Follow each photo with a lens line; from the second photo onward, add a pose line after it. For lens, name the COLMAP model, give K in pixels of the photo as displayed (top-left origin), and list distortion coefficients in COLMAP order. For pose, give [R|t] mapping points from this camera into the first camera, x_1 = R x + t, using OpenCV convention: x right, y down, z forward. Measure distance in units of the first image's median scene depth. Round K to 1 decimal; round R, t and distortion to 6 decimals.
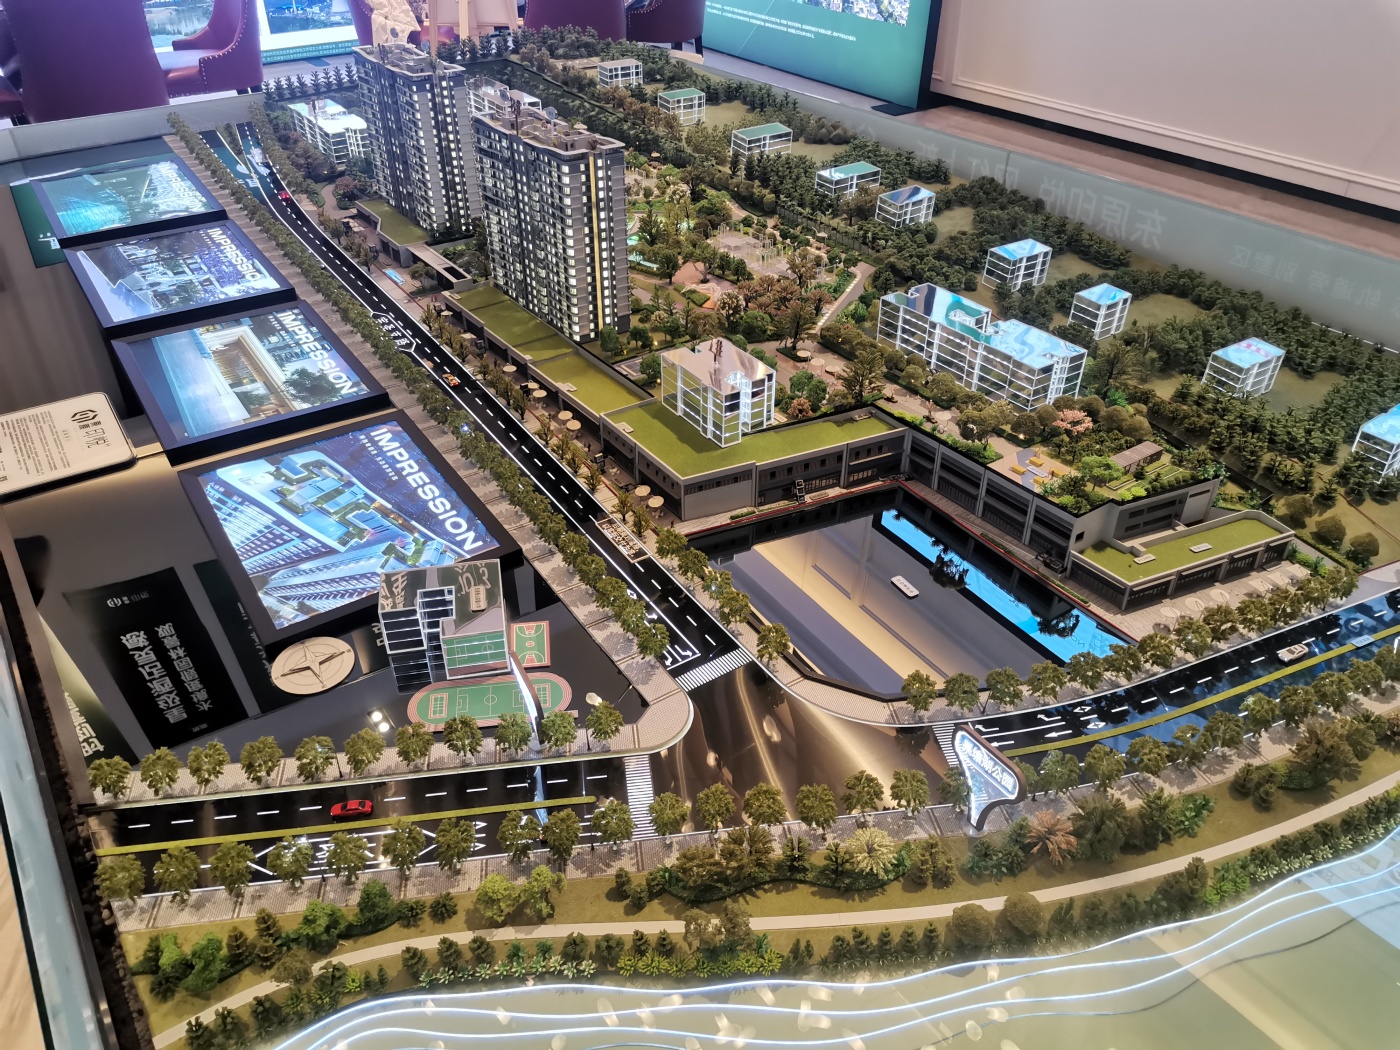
lens RADIAL K [[1057.3, 0, 697.2], [0, 1057.3, 526.9], [0, 0, 1]] dist [0.034002, 0.002005]
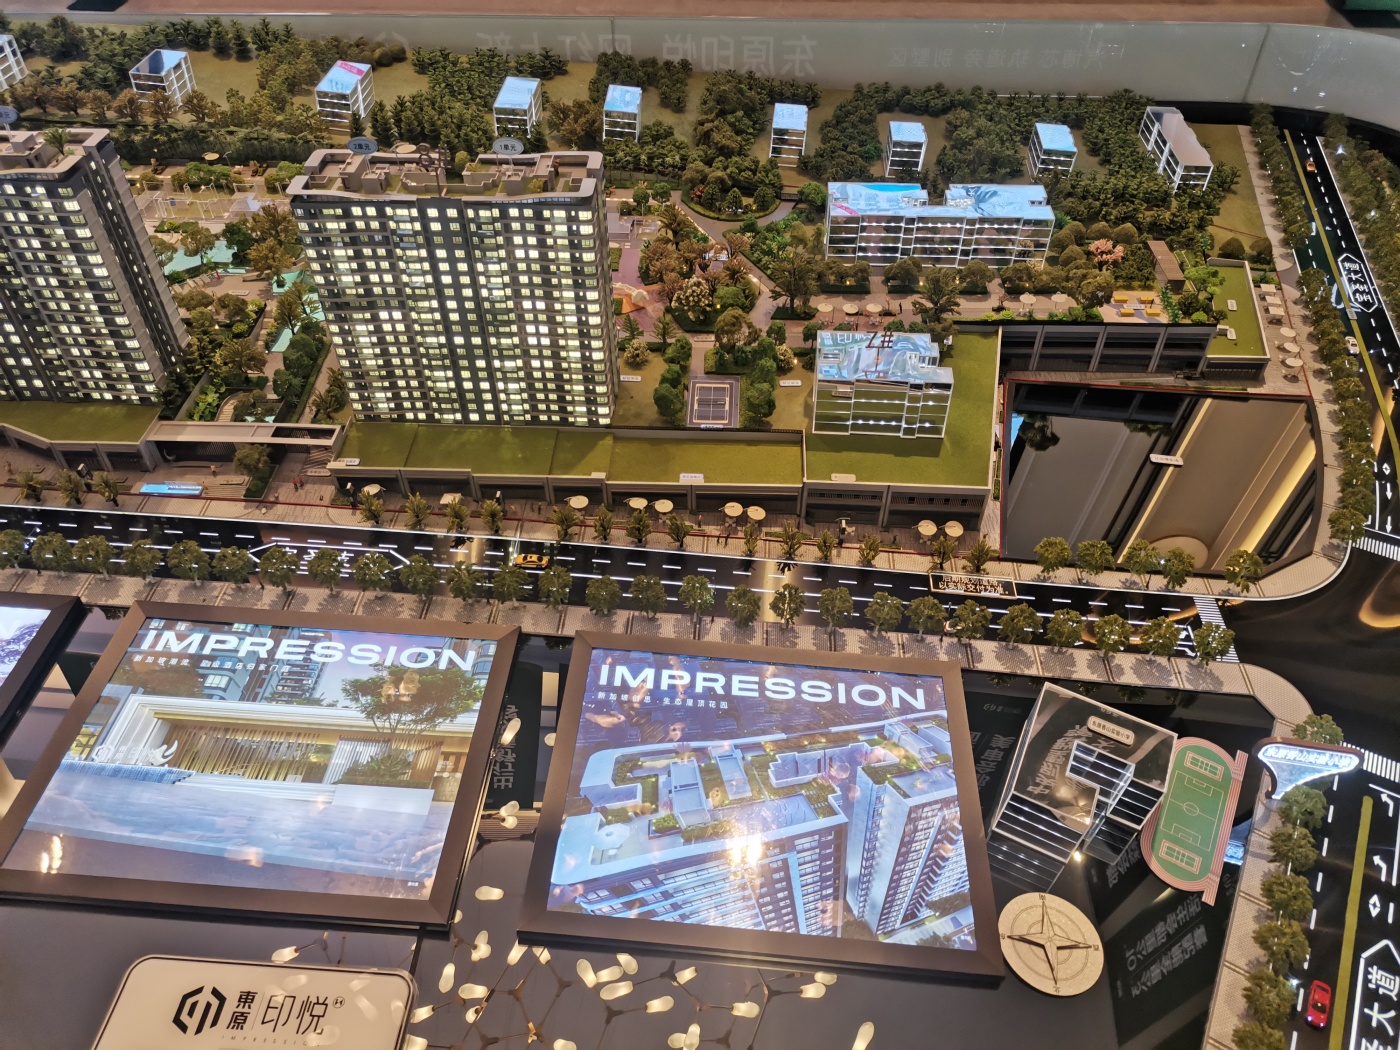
lens RADIAL K [[1057.3, 0, 699.4], [0, 1057.3, 522.5], [0, 0, 1]] dist [0.034002, 0.002005]
pose [[0.608094, -0.546091, 0.576200, -0.593716], [0.448590, 0.835199, 0.318136, -0.355978], [-0.654973, 0.065021, 0.752850, 0.432730]]
